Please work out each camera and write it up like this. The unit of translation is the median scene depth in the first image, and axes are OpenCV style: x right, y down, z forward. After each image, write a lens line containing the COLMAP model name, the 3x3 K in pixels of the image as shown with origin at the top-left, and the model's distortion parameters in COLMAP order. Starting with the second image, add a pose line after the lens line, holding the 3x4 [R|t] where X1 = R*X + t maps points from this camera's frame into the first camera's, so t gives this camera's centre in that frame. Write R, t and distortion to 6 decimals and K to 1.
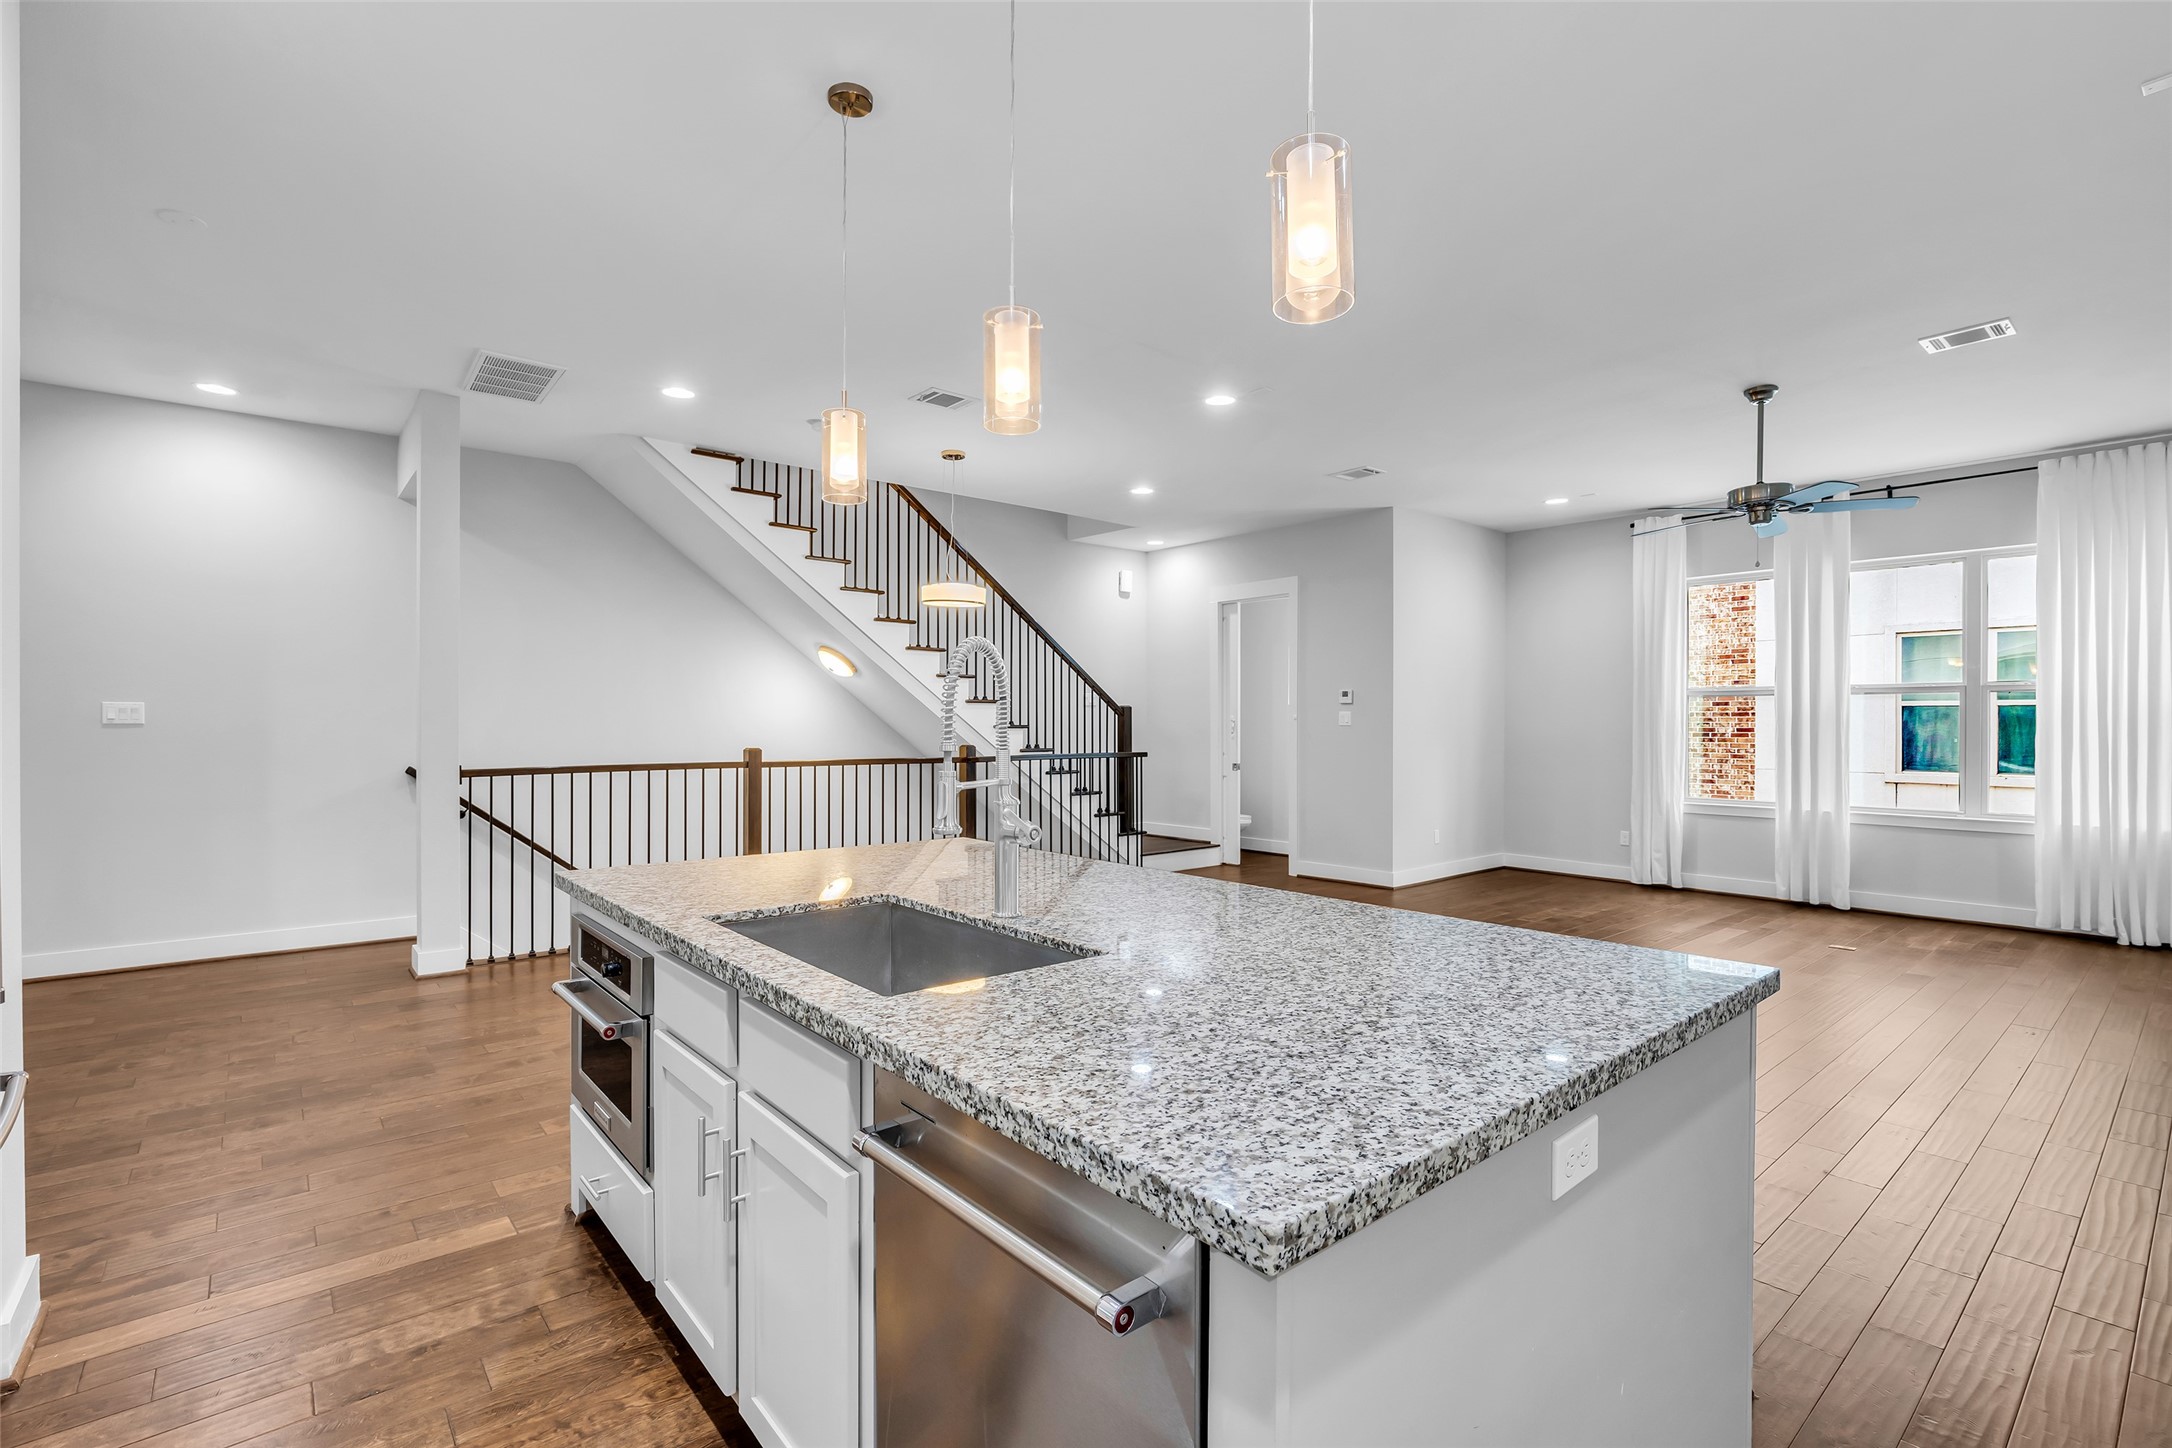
lens RADIAL K [[1003.4, 0, 1070.5], [0, 1003.4, 726.1], [0, 0, 1]] dist [-0.025114, 0.007535]
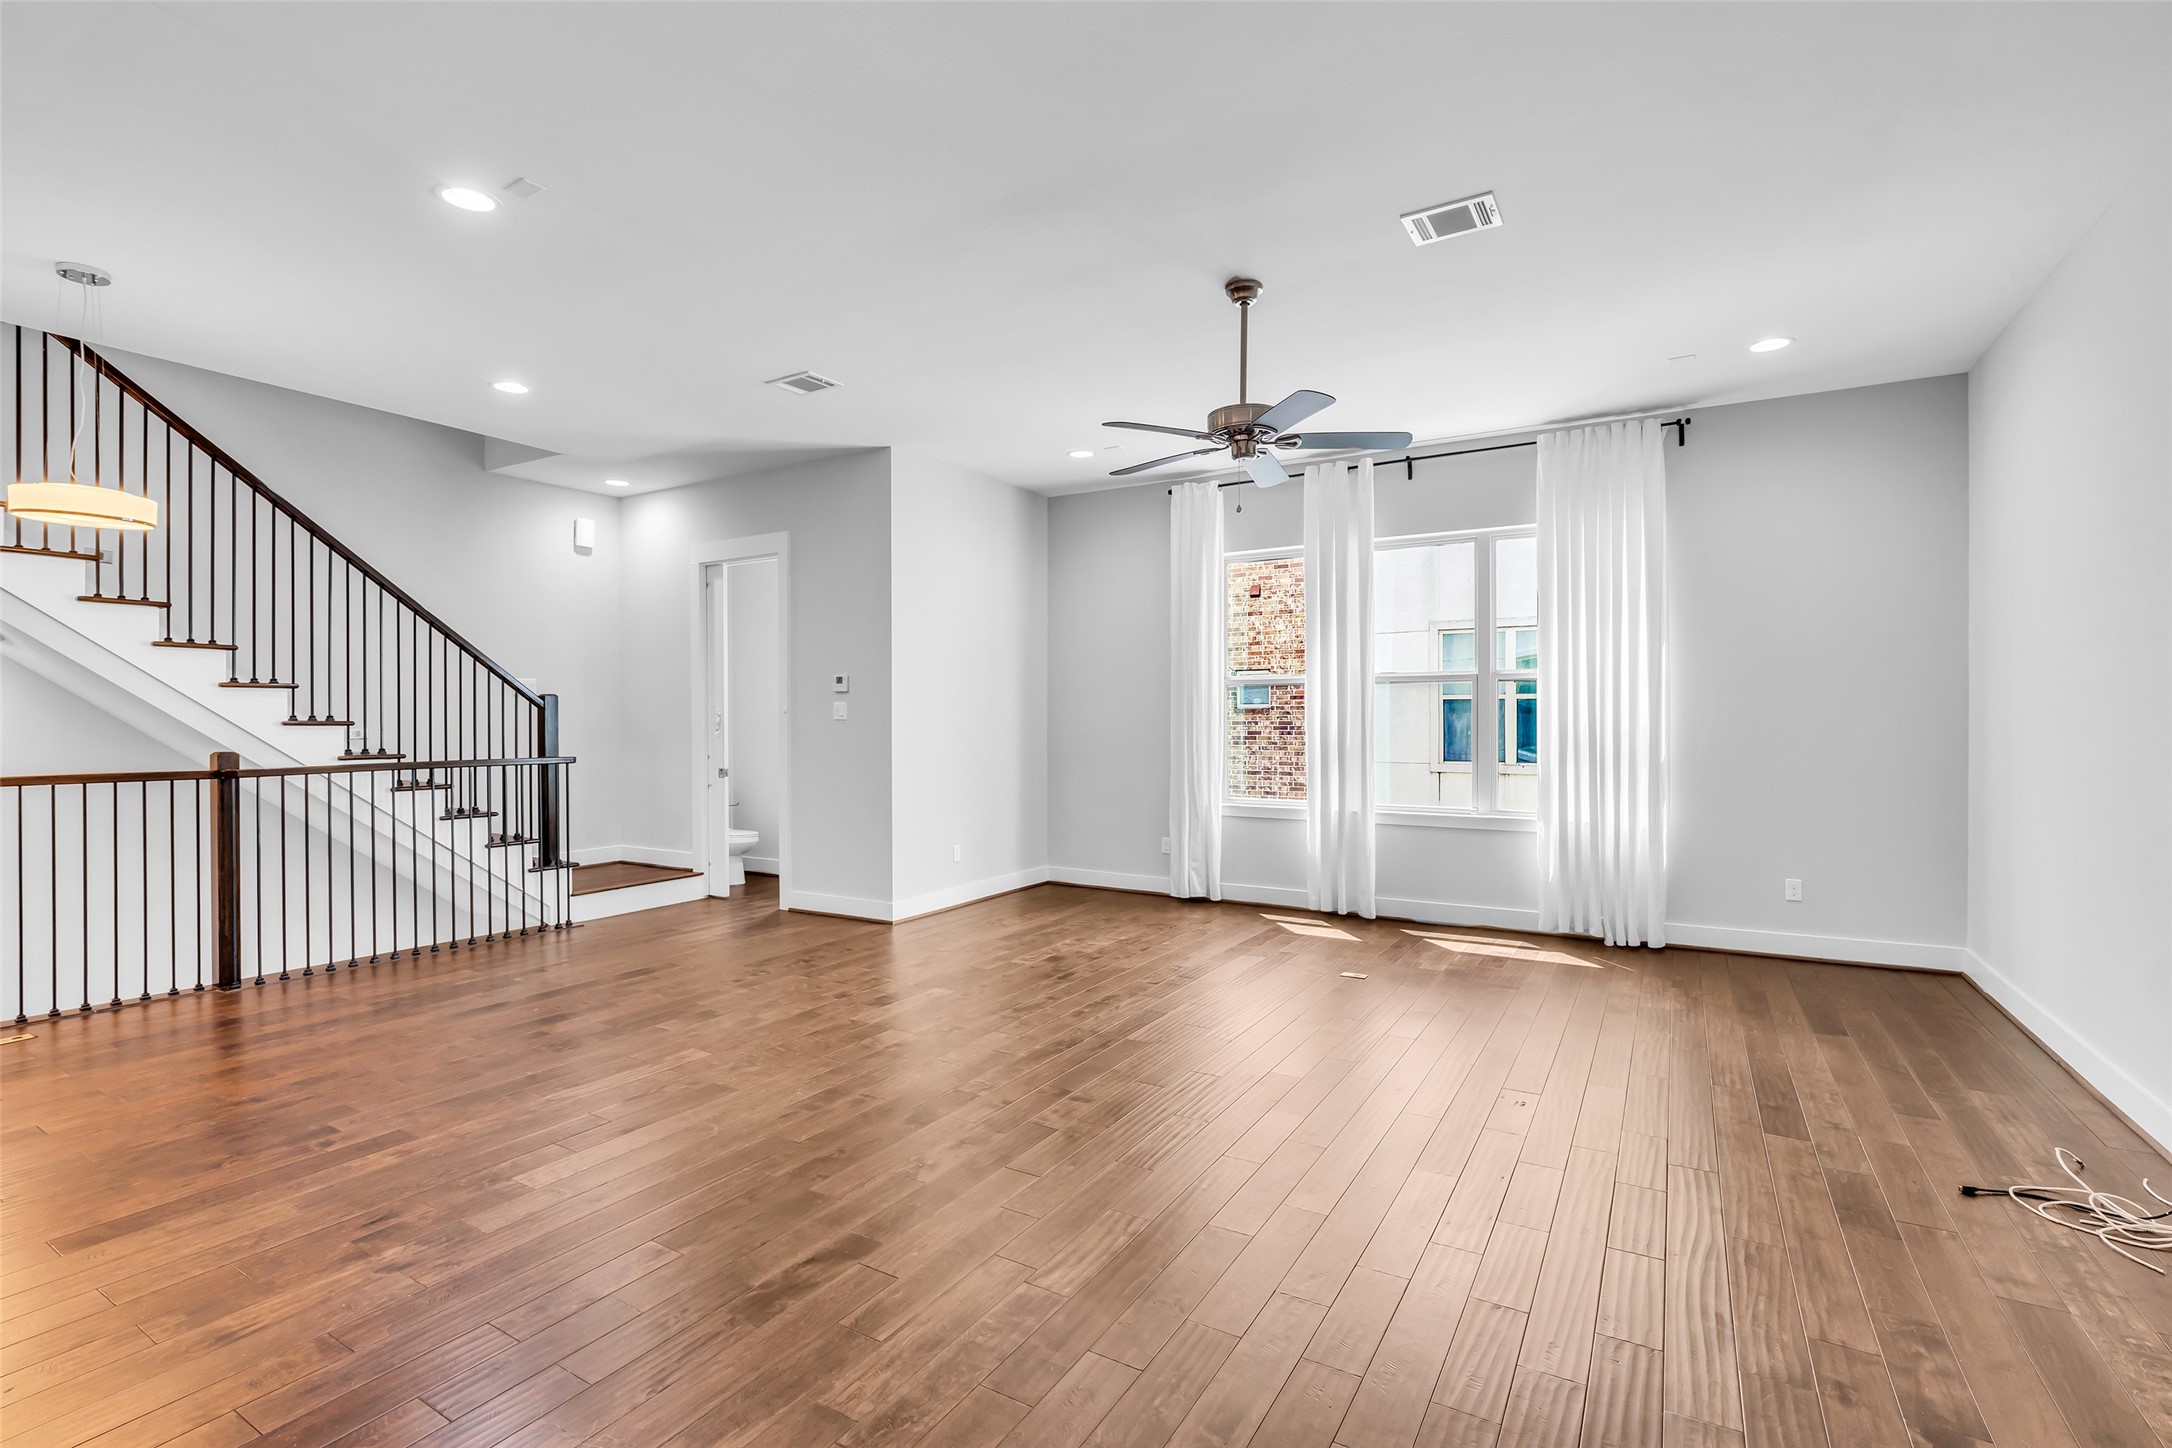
lens RADIAL K [[982.5, 0, 1093.1], [0, 982.5, 721.7], [0, 0, 1]] dist [-0.024088, 0.006797]
pose [[0.944263, -0.004533, 0.329161, 0.216952], [0.004538, 0.999989, 0.000752, 0.001496], [-0.329161, 0.000784, 0.944274, 0.205458]]
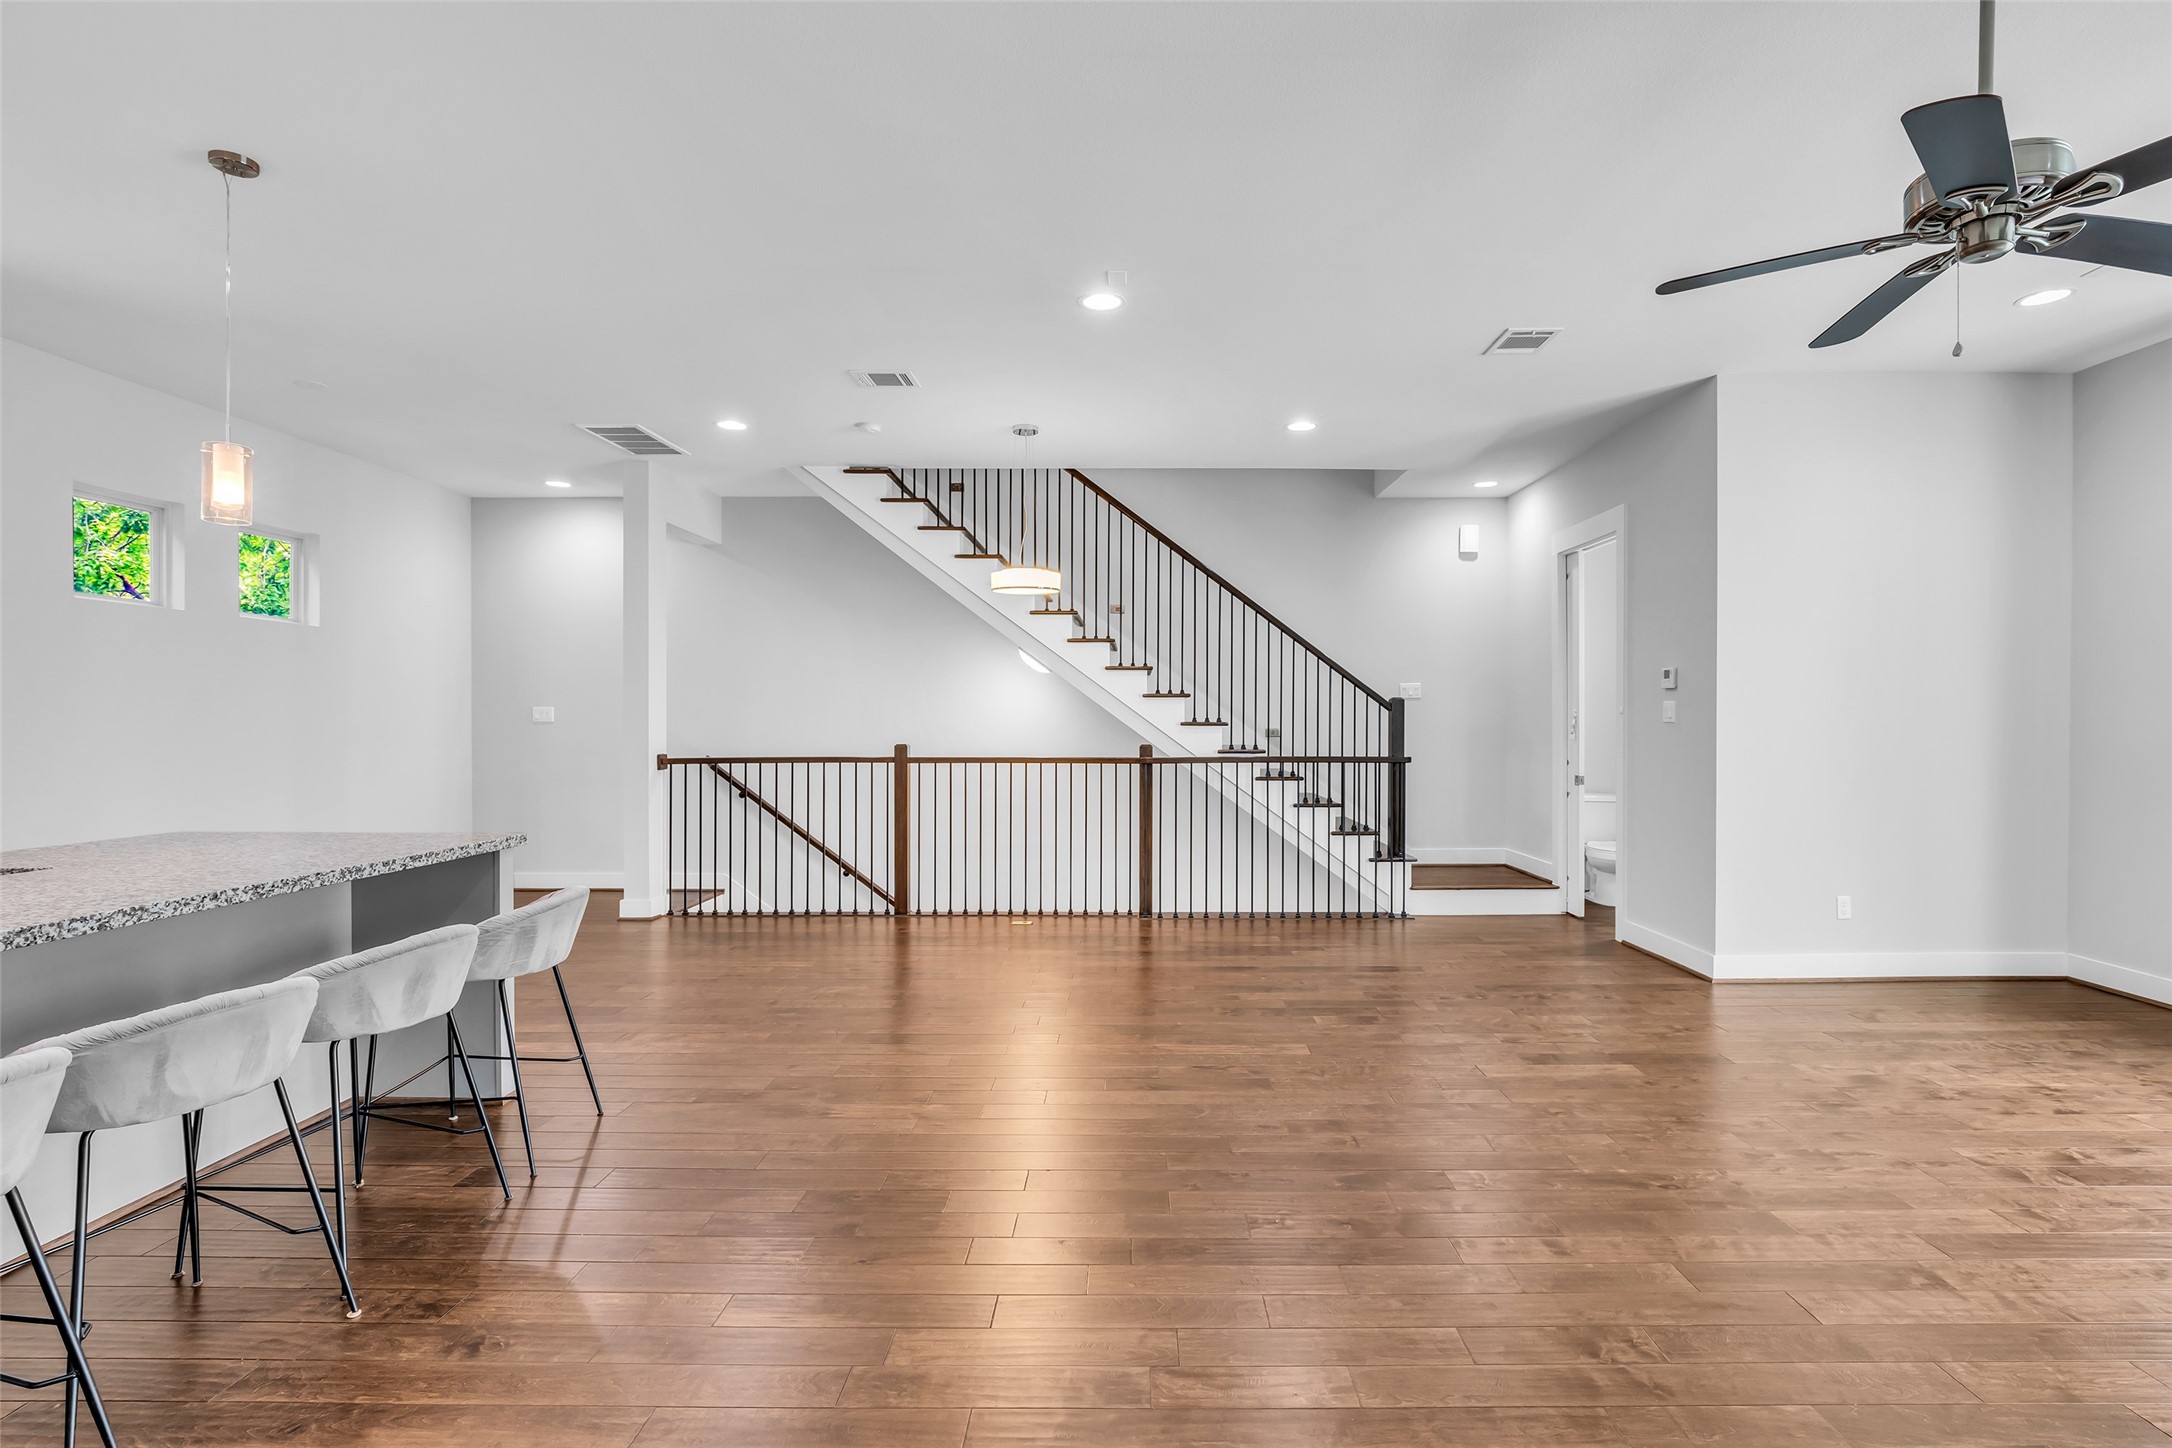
lens RADIAL K [[1002.8, 0, 1113.9], [0, 1002.8, 726.0], [0, 0, 1]] dist [-0.020859, 0.008262]
pose [[0.765636, 0.000864, -0.643273, 0.435884], [0.000397, 0.999998, 0.001815, 0.000800], [0.643274, -0.001646, 0.765635, 0.276539]]
